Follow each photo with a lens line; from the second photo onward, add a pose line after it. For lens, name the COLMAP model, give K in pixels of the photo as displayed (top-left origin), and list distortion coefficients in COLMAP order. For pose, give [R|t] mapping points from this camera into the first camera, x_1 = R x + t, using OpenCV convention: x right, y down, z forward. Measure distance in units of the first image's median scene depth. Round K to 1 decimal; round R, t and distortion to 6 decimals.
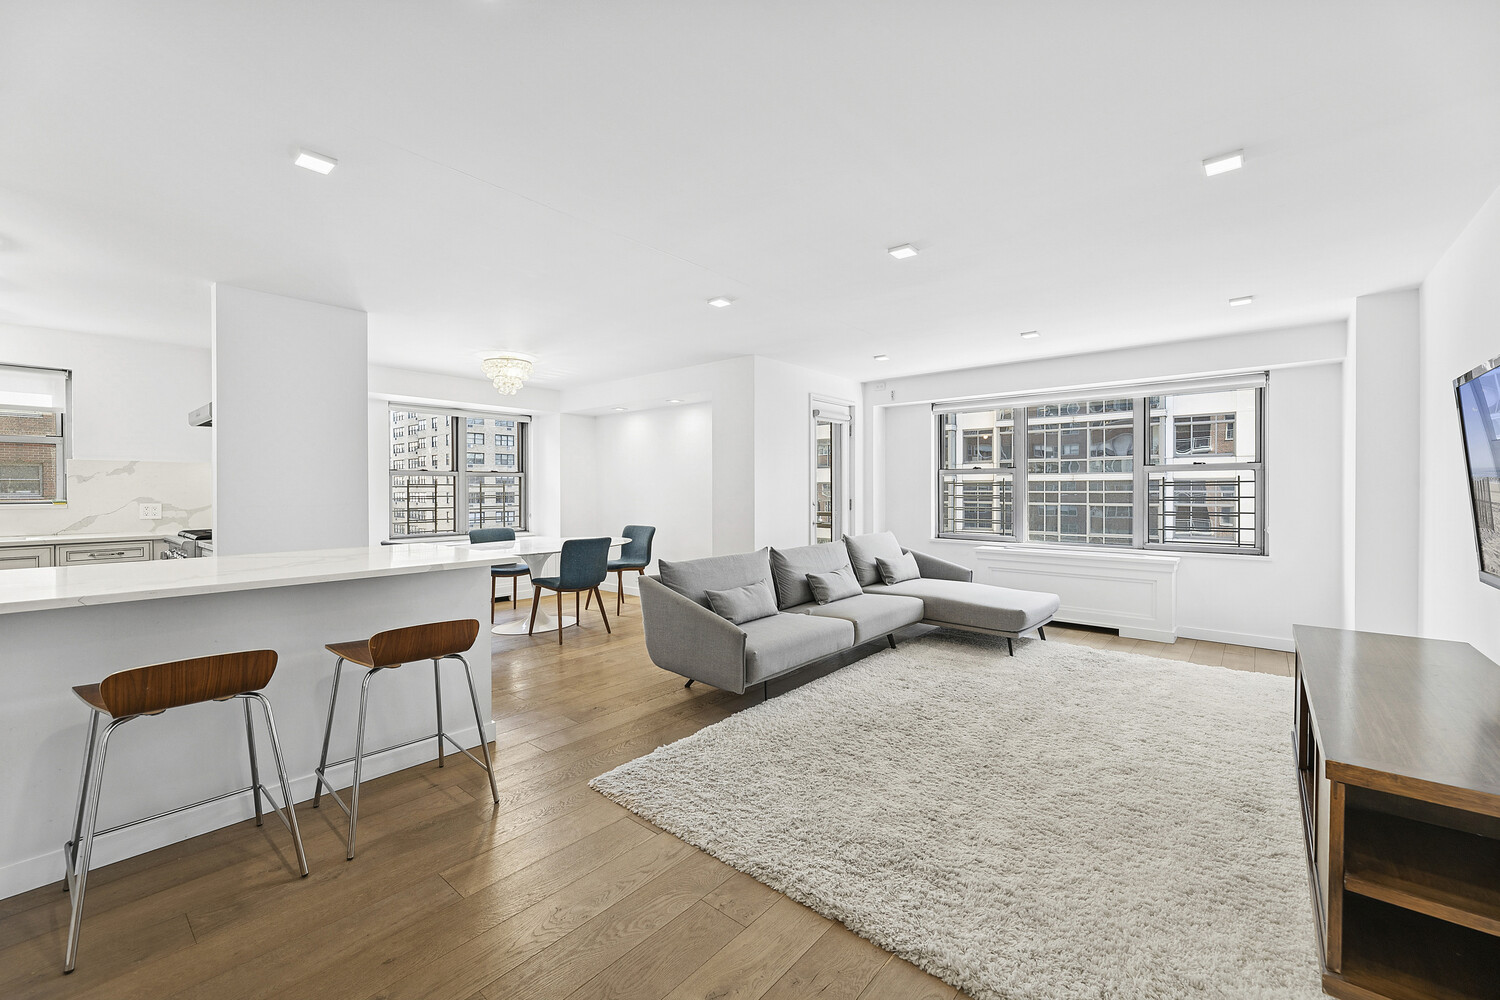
lens RADIAL K [[601.1, 0, 750.0], [0, 601.1, 500.0], [0, 0, 1]] dist [-0.000626, -0.000088]
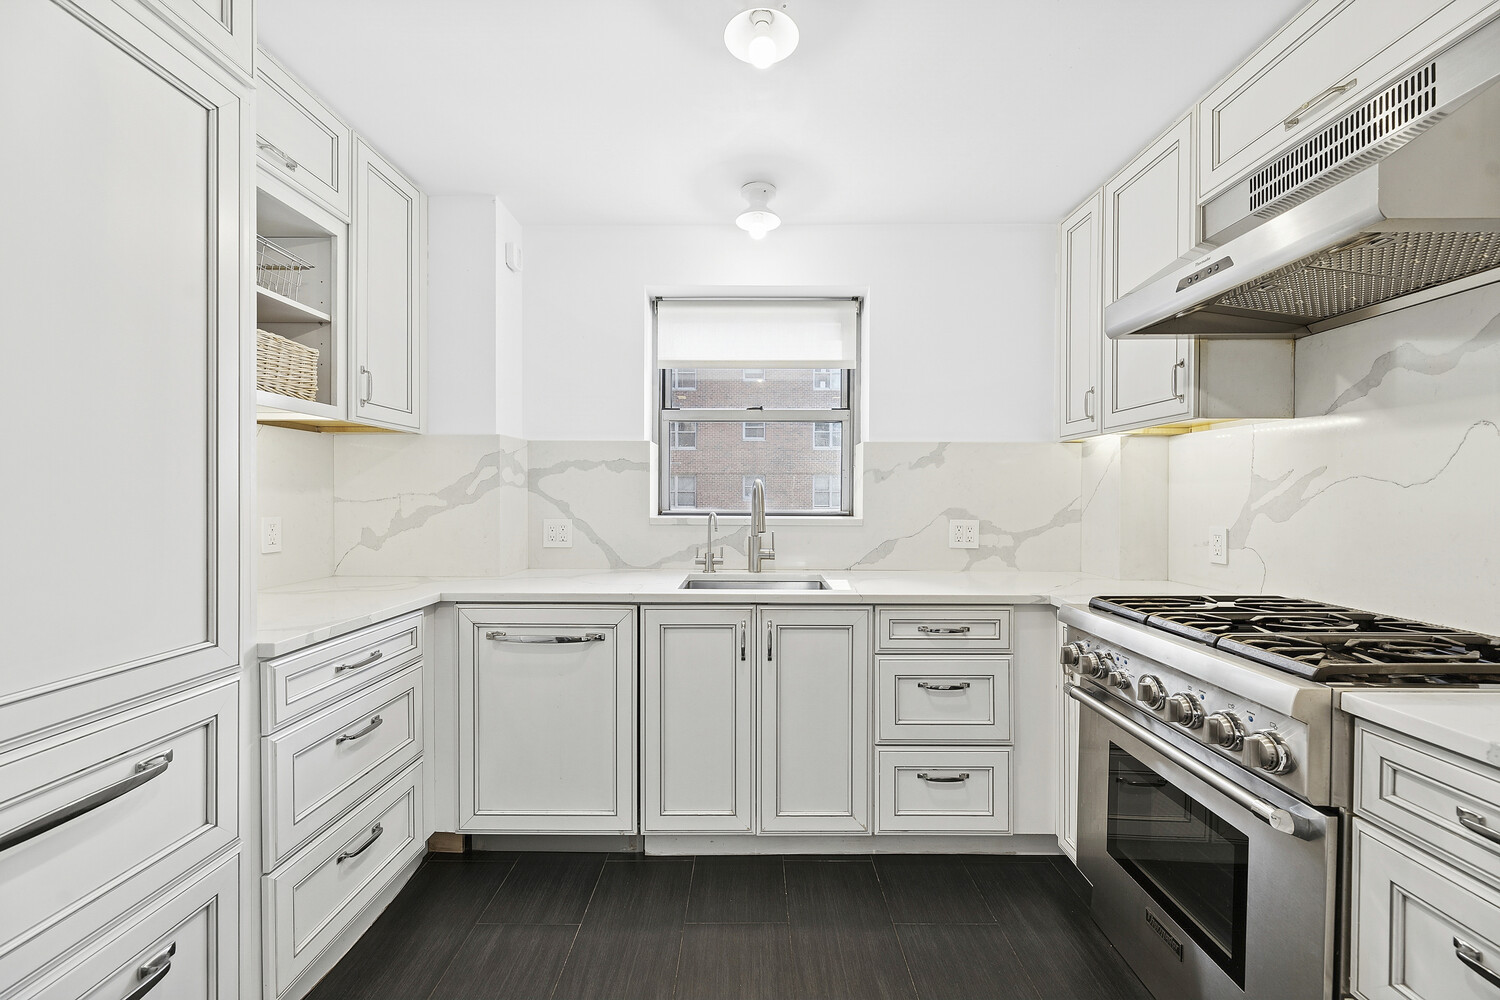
lens RADIAL K [[601.1, 0, 750.0], [0, 601.1, 500.0], [0, 0, 1]] dist [-0.000626, -0.000088]
pose [[0.649768, 0.005232, -0.760115, -0.690728], [-0.010676, 0.999940, -0.002244, -0.008519], [0.760058, 0.009573, 0.649785, 0.486732]]
